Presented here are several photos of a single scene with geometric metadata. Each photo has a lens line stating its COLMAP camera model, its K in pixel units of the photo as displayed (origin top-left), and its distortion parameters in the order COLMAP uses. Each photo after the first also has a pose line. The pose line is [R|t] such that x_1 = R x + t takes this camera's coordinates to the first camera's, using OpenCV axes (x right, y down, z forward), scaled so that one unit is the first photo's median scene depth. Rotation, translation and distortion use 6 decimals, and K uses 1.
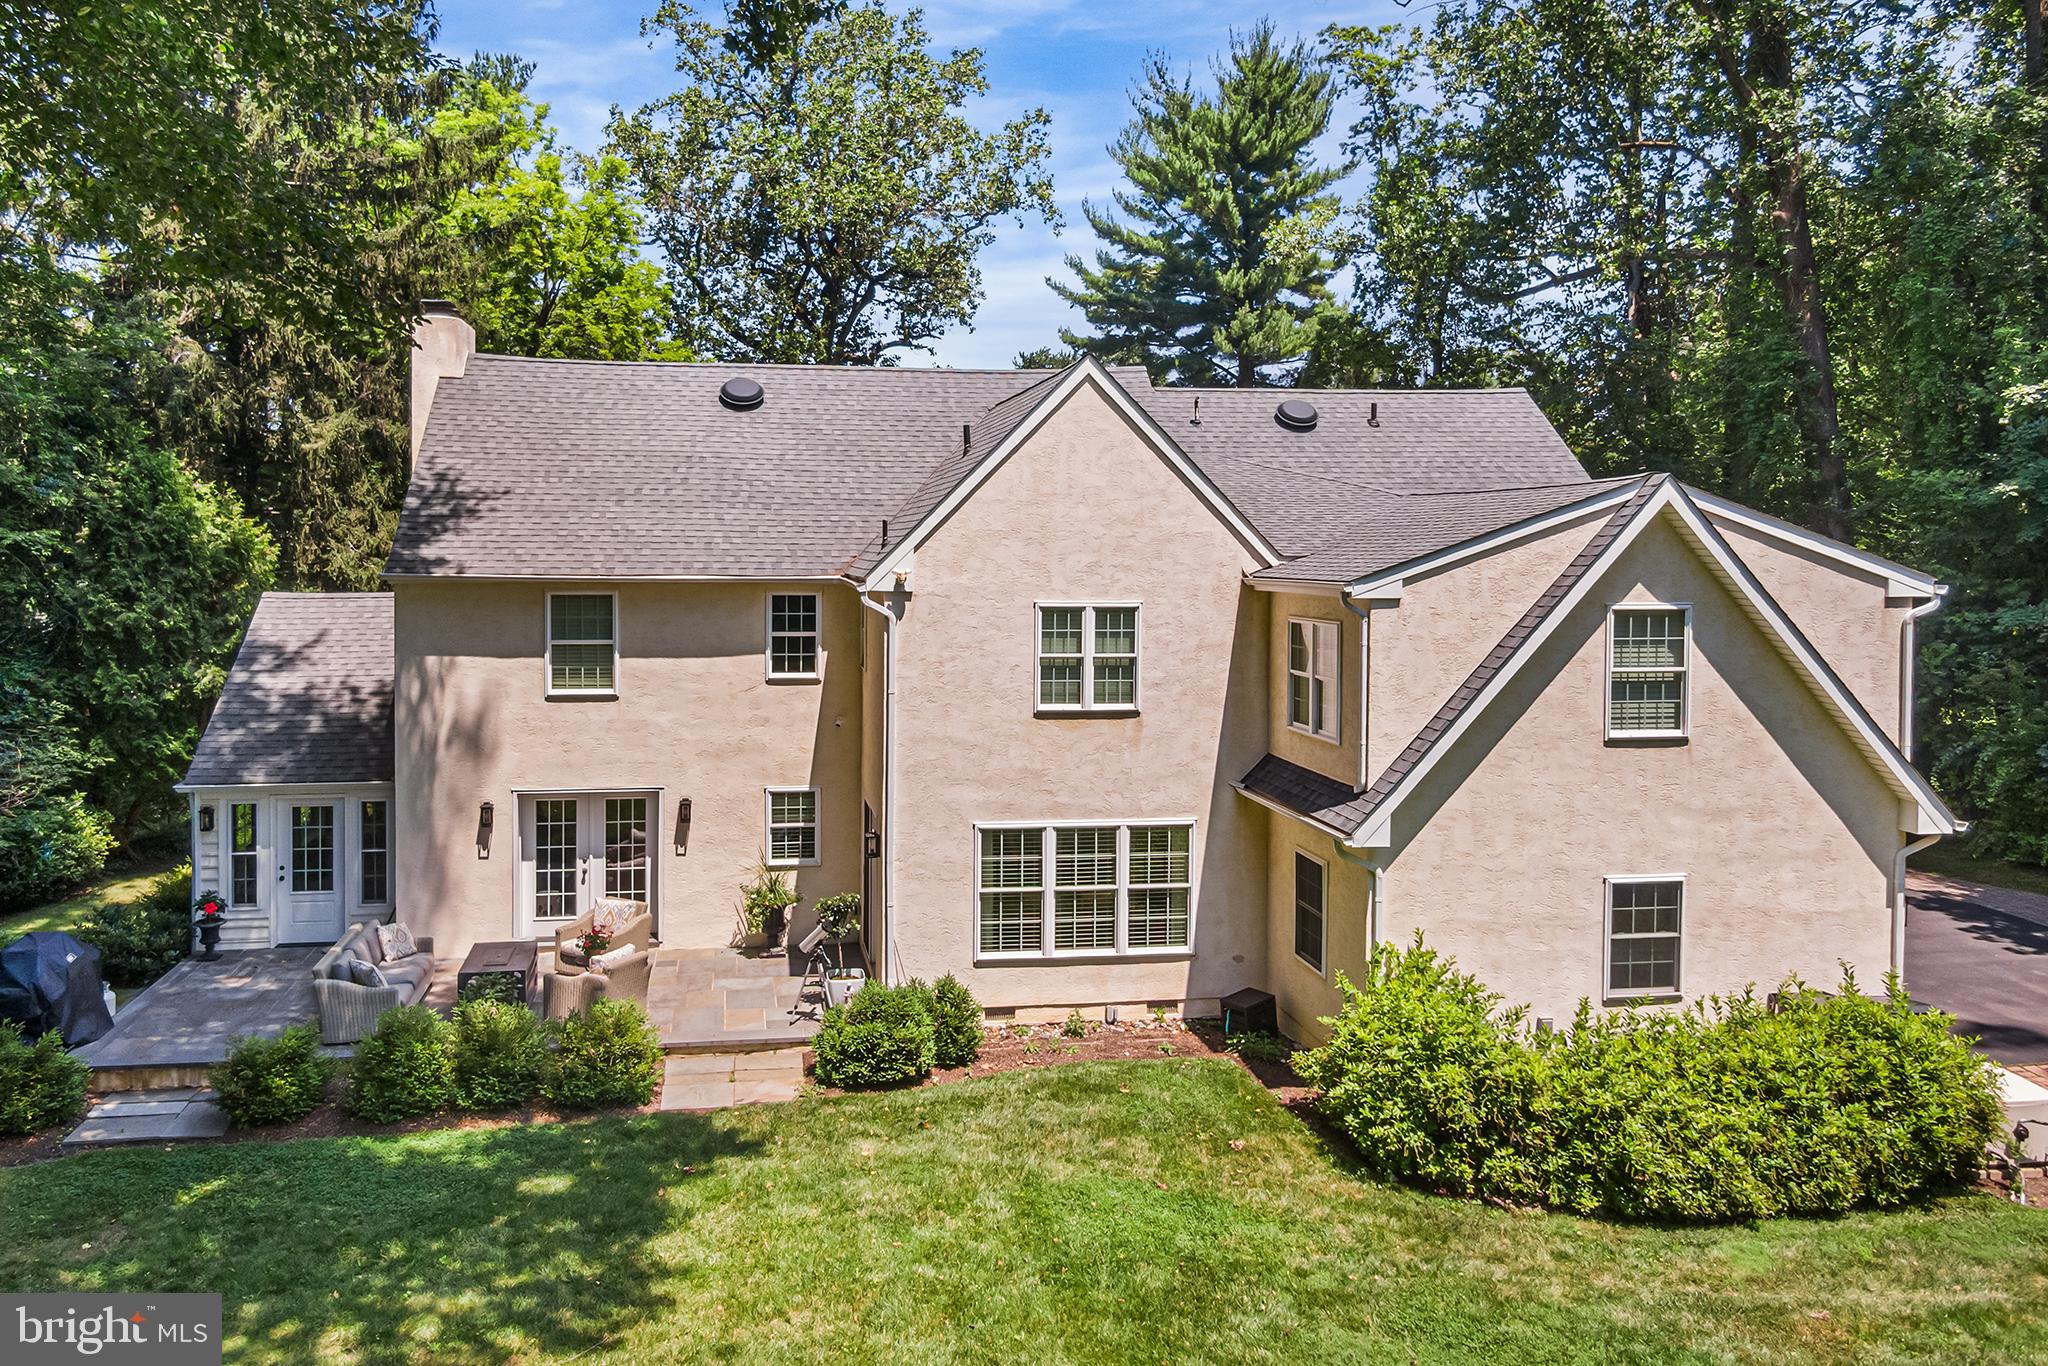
lens RADIAL K [[1492.8, 0, 1015.9], [0, 1492.8, 673.8], [0, 0, 1]] dist [0.063402, -0.000809]
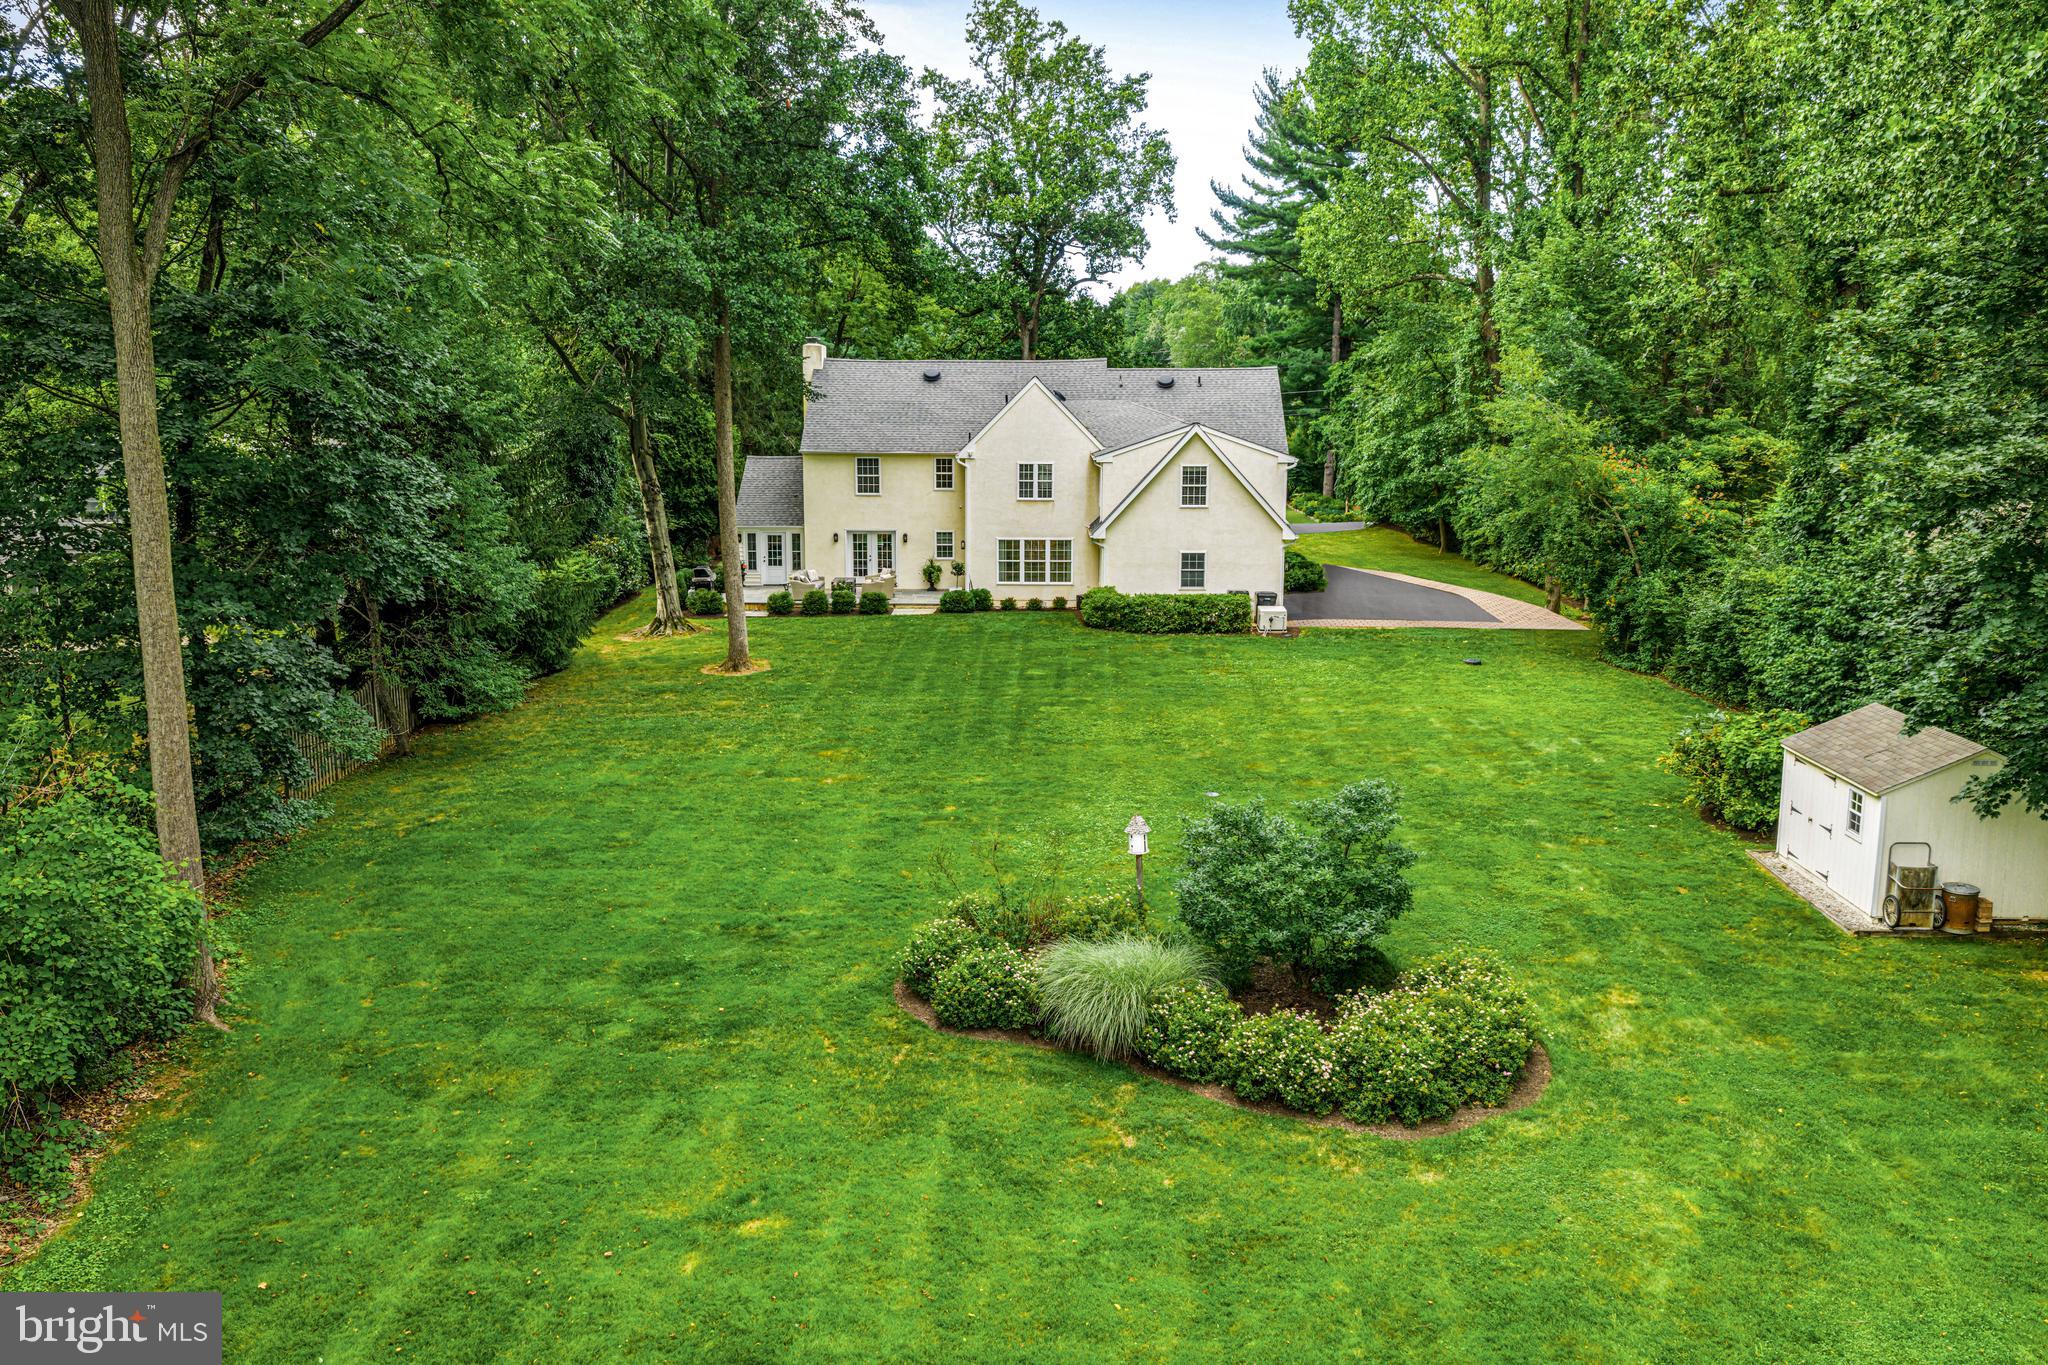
lens RADIAL K [[1641.9, 0, 1027.1], [0, 1641.9, 682.5], [0, 0, 1]] dist [0.012404, 0.000626]
pose [[0.980782, 0.034924, -0.191957, 0.646470], [-0.017724, 0.995729, 0.090602, 0.089284], [0.194302, -0.085458, 0.977212, -2.114912]]
